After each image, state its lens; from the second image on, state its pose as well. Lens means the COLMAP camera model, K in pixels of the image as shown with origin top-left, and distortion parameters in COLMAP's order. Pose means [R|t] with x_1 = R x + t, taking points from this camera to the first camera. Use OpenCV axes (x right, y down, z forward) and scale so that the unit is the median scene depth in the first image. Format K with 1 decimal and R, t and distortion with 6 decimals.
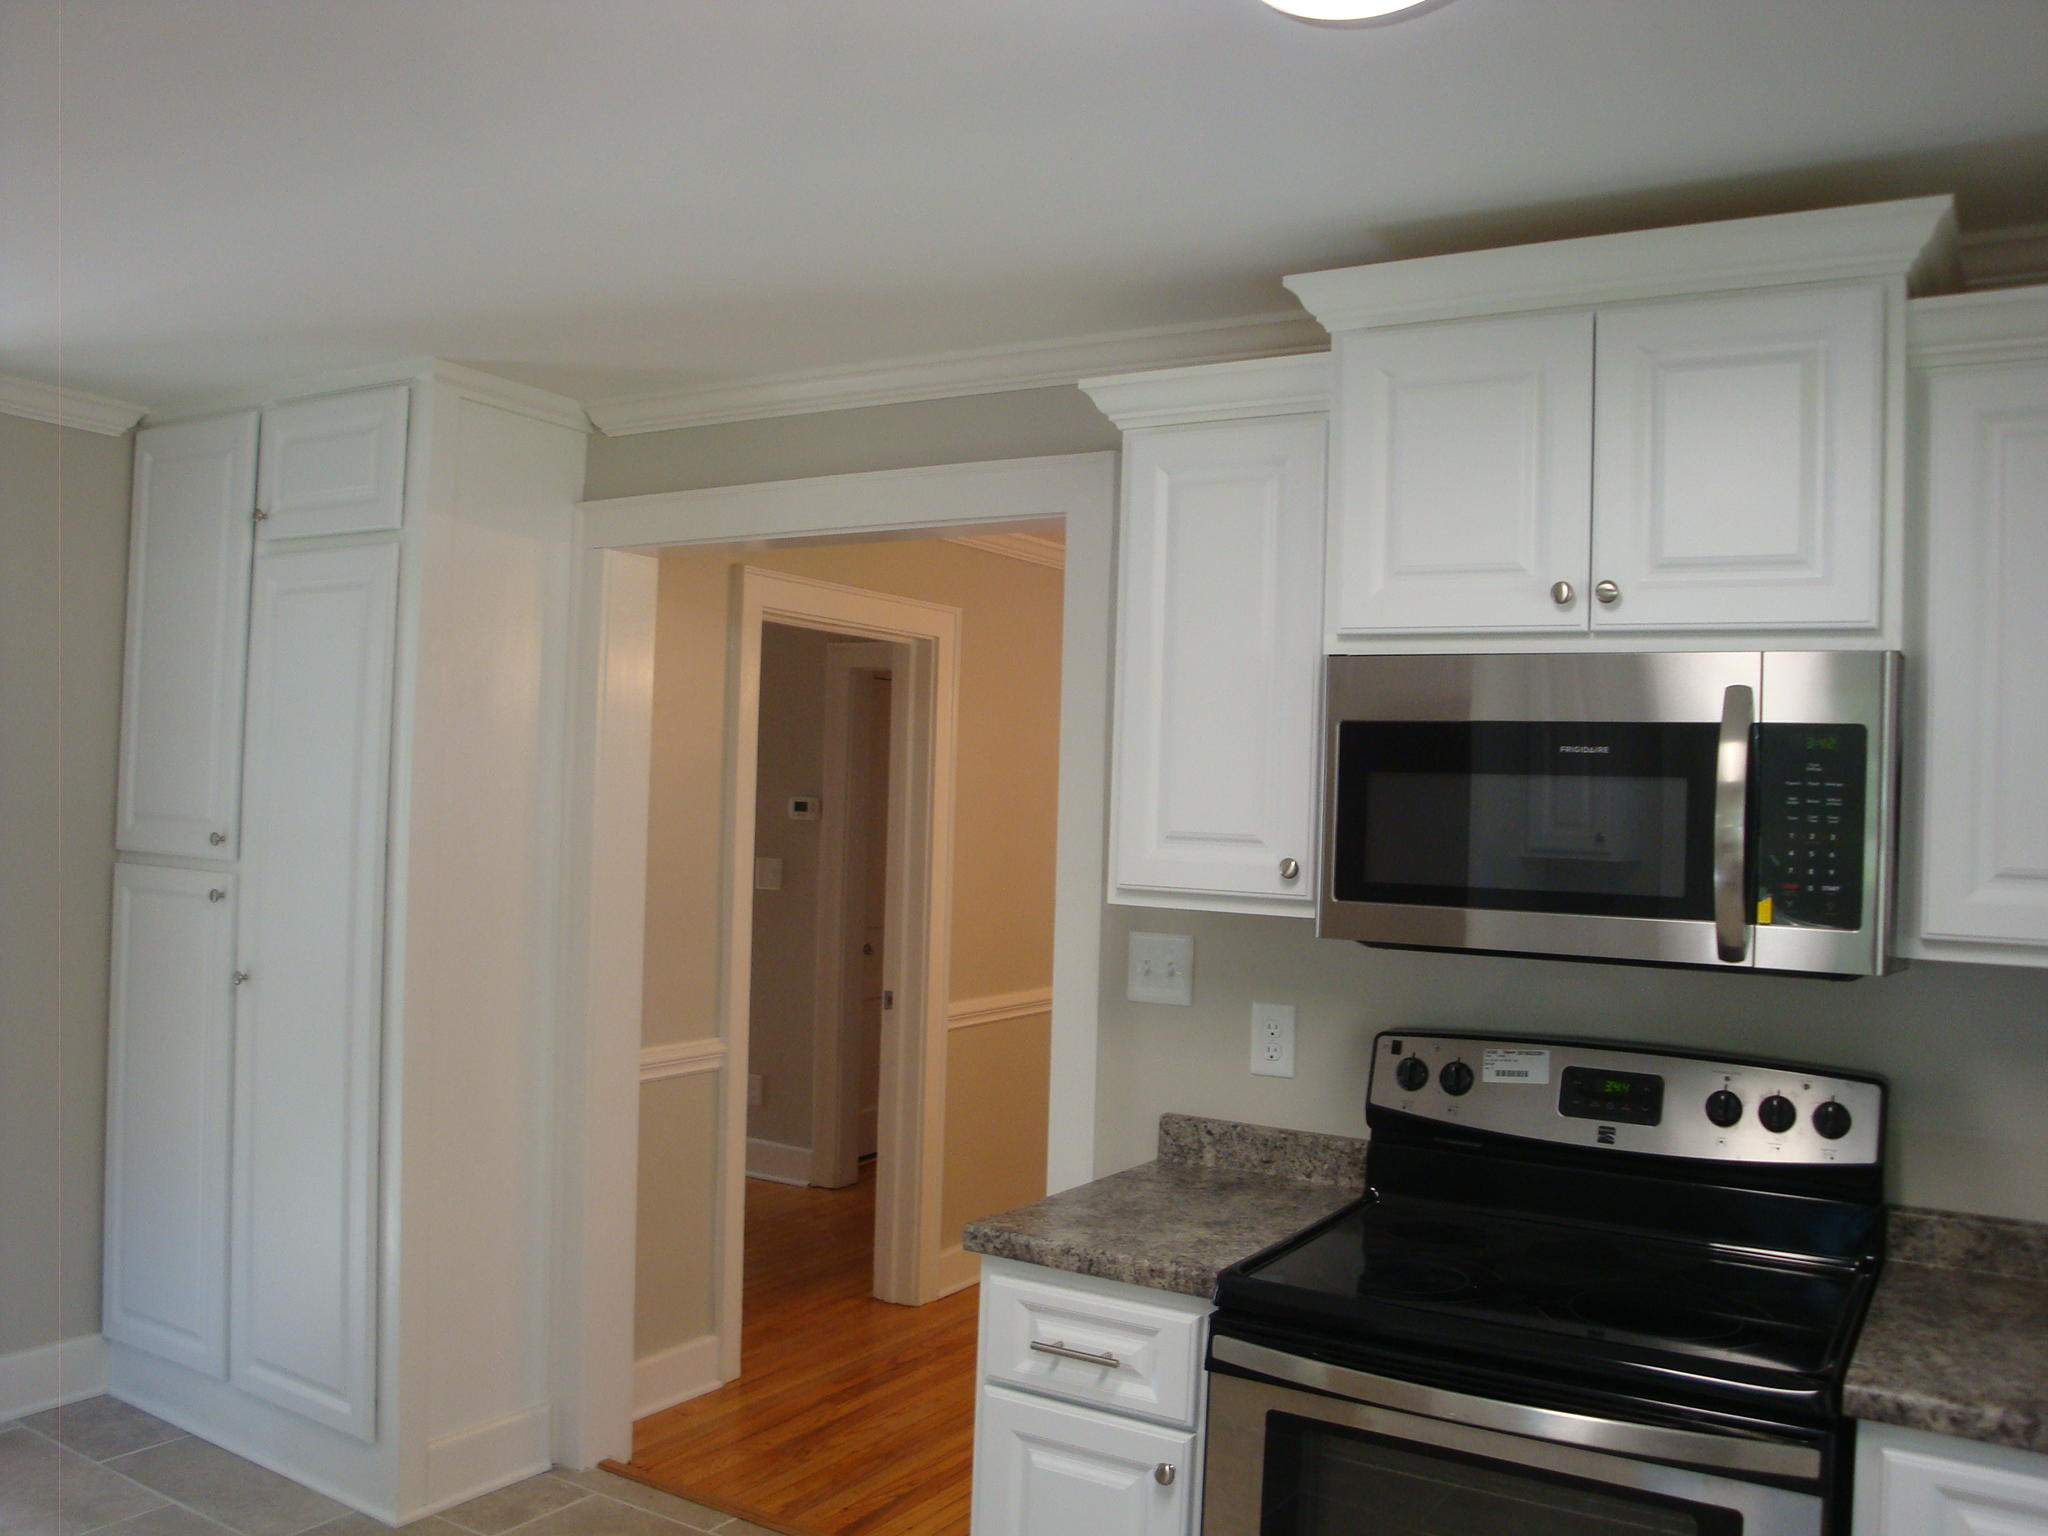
lens RADIAL K [[1697.3, 0, 1024.0], [0, 1697.3, 768.0], [0, 0, 1]] dist [-0.164461, 0.140046]
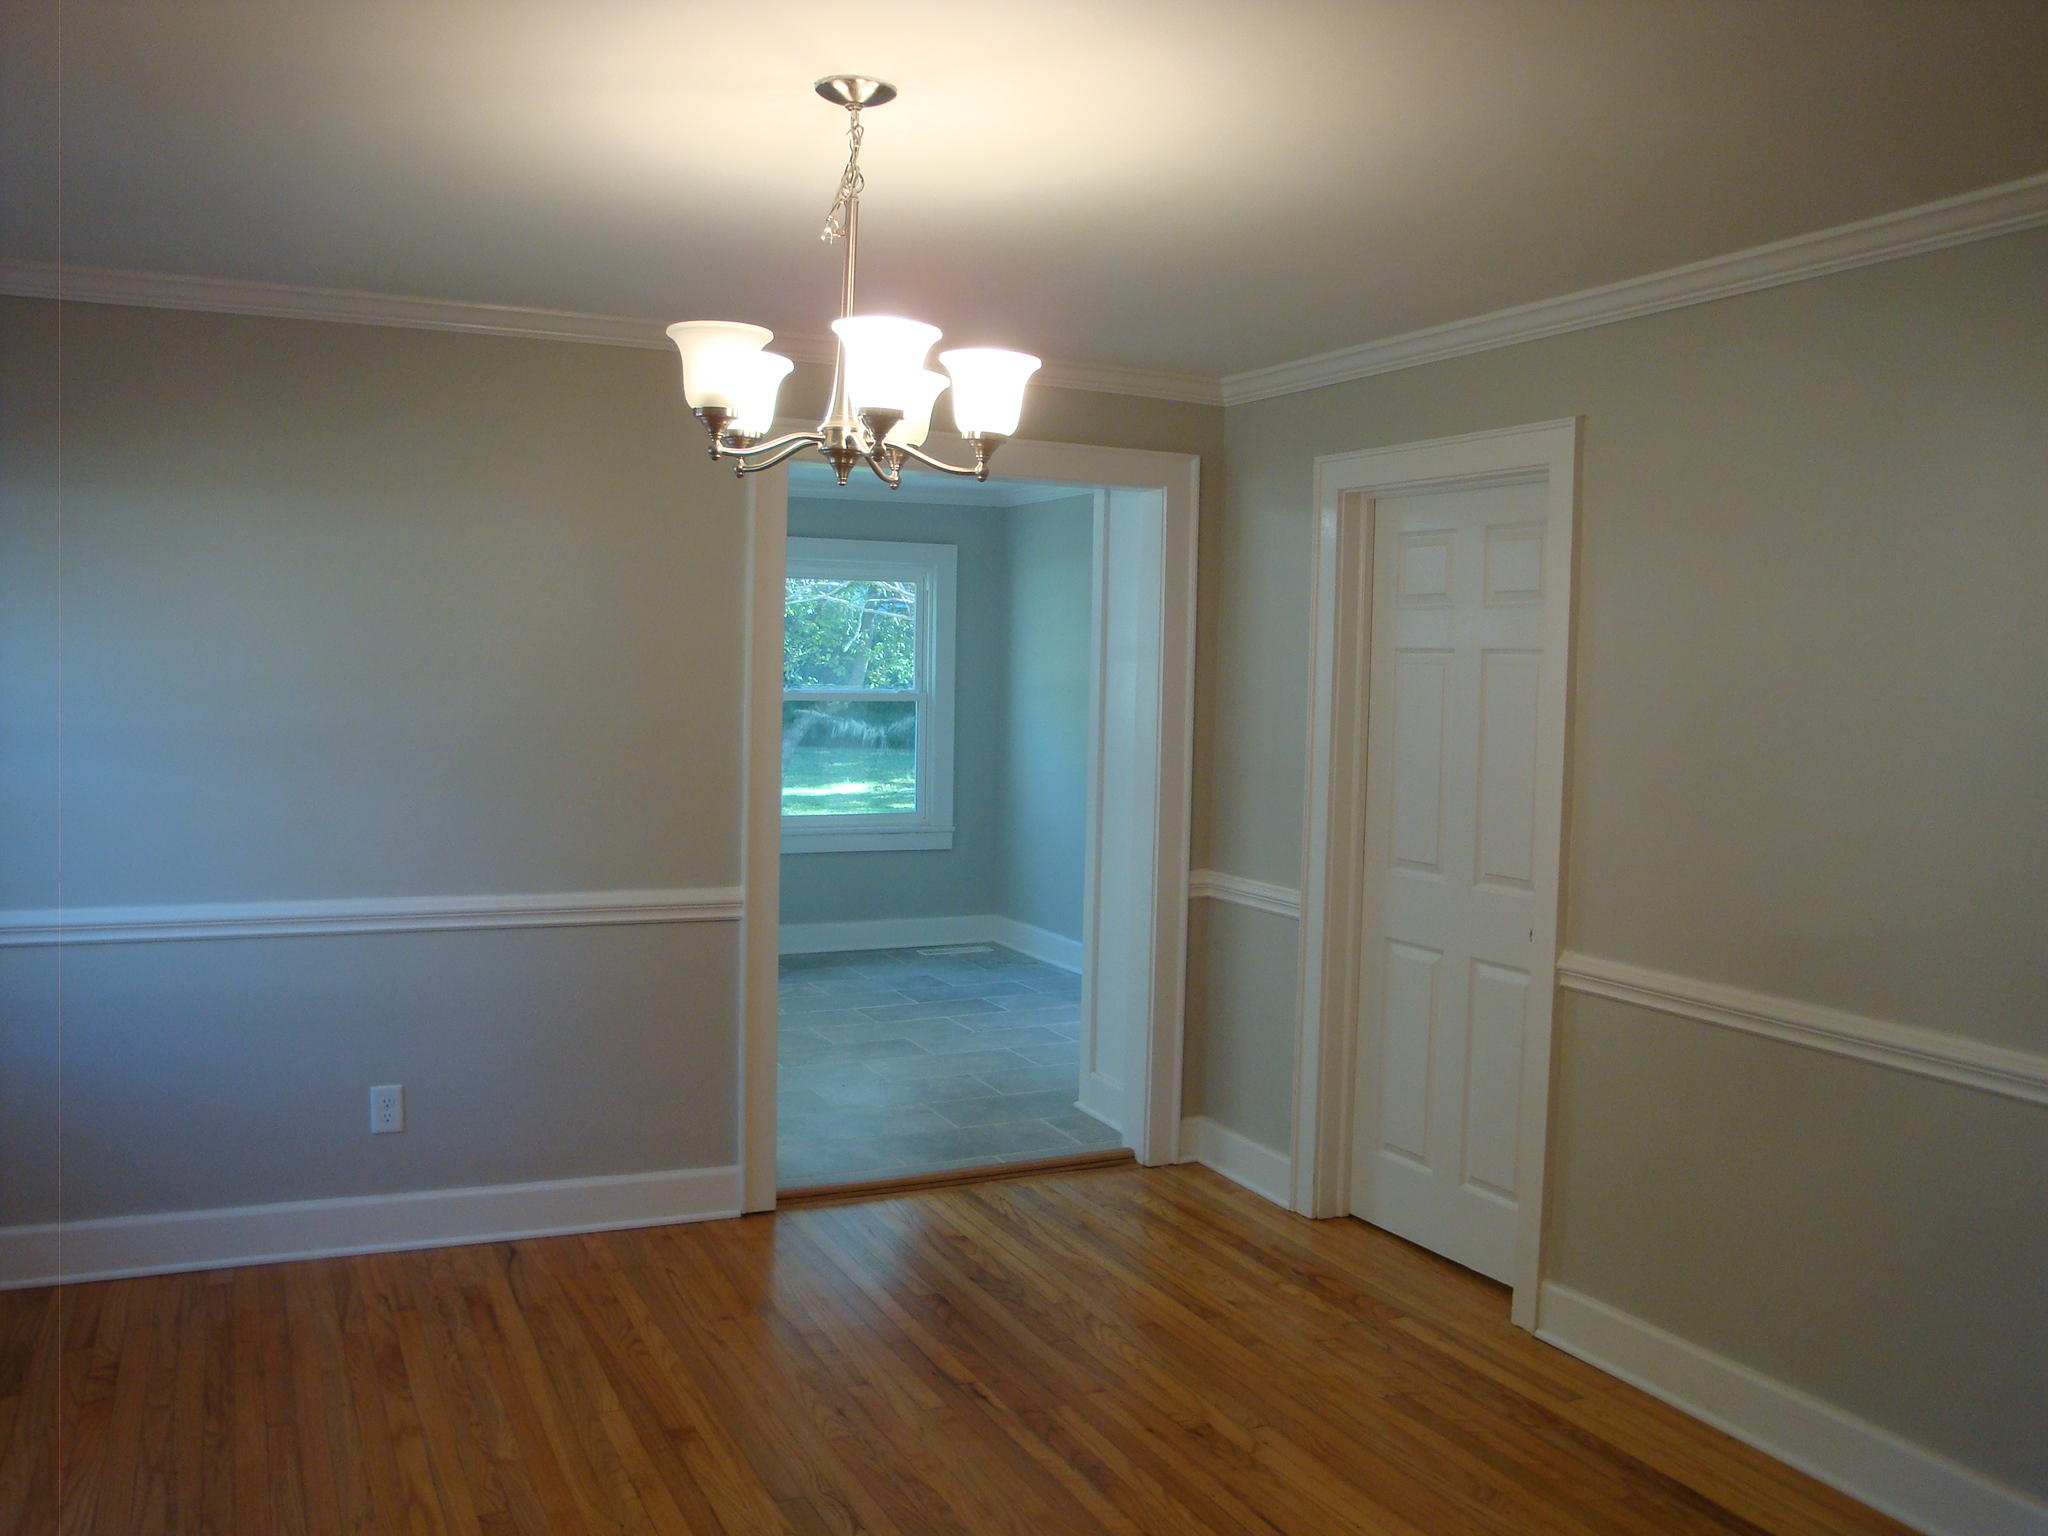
lens RADIAL K [[1697.3, 0, 1024.0], [0, 1697.3, 768.0], [0, 0, 1]] dist [-0.164461, 0.140046]
pose [[-0.542091, 0.005000, -0.840305, 0.845453], [-0.029831, 0.999237, 0.025191, 0.057572], [0.839790, 0.038723, -0.541529, 1.442677]]
